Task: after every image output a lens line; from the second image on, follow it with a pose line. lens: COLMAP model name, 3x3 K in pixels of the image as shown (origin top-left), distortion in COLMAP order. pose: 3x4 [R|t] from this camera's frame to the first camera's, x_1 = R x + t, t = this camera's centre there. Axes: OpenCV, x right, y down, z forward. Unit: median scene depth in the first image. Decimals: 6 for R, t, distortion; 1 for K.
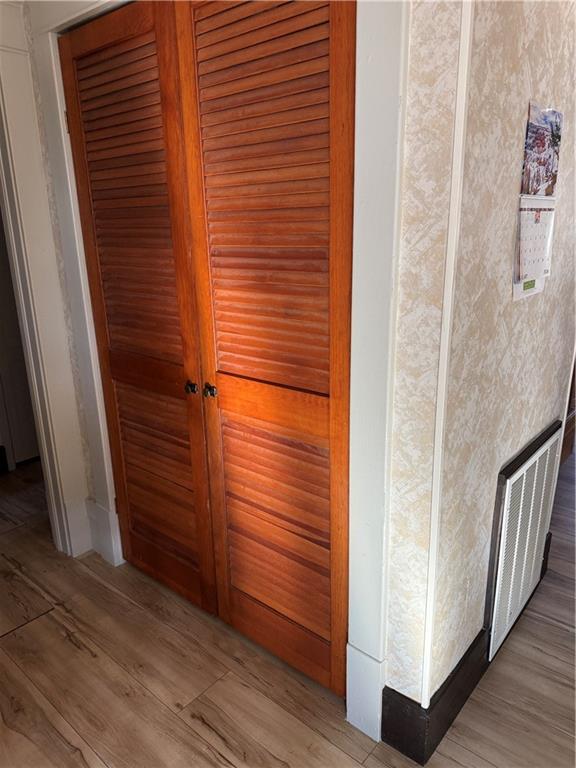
lens RADIAL K [[546.9, 0, 289.0], [0, 546.9, 379.4], [0, 0, 1]] dist [0.034736, -0.044198]
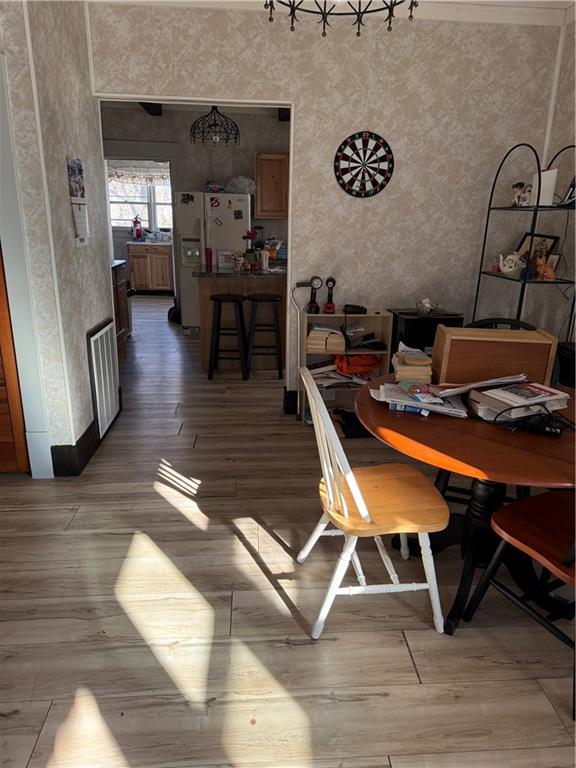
lens RADIAL K [[546.9, 0, 293.6], [0, 546.9, 386.5], [0, 0, 1]] dist [0.034736, -0.044198]
pose [[0.708440, -0.180469, 0.682308, -0.576863], [0.166479, 0.982205, 0.086936, 0.362210], [-0.685855, 0.052001, 0.725878, -1.153464]]
